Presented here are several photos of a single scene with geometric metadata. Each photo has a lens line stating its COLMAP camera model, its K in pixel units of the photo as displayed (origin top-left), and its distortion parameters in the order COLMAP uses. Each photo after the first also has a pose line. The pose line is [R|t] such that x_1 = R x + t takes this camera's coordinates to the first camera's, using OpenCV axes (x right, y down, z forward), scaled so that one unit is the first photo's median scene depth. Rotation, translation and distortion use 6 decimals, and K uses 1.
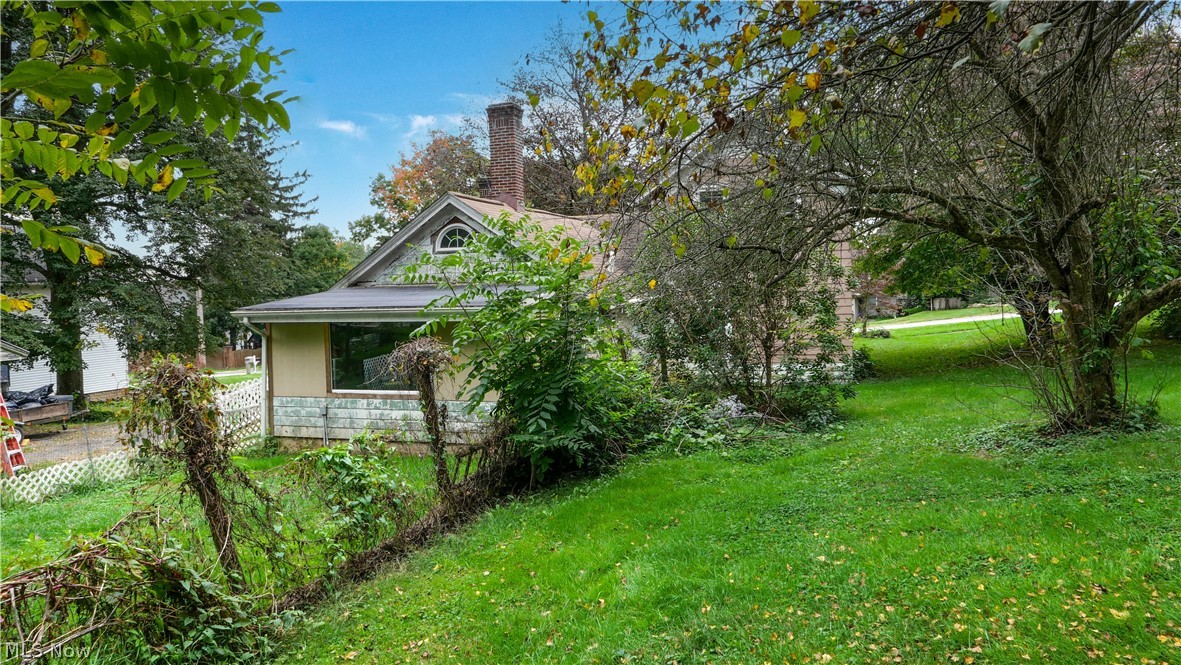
lens RADIAL K [[825.2, 0, 589.7], [0, 825.2, 332.9], [0, 0, 1]] dist [-0.005004, 0.000029]
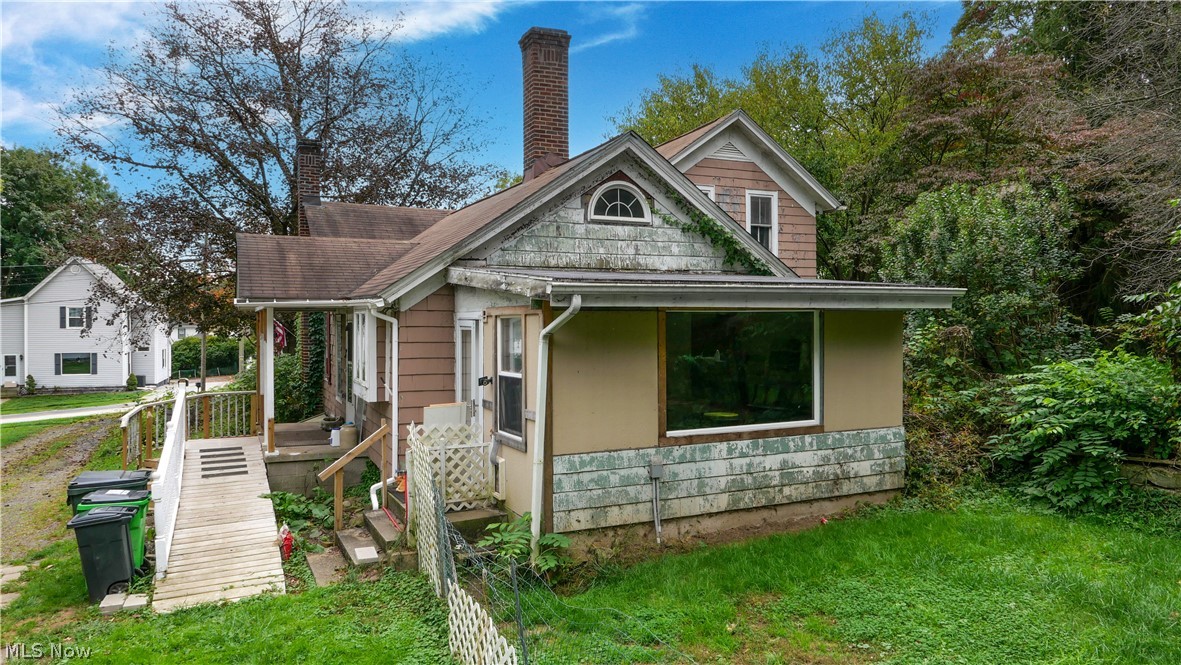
lens RADIAL K [[825.2, 0, 590.0], [0, 825.2, 331.1], [0, 0, 1]] dist [-0.005004, 0.000029]
pose [[0.720836, 0.013143, 0.692981, -0.730631], [0.034820, 0.997871, -0.055146, 0.028847], [-0.692231, 0.063880, 0.718844, 0.615147]]
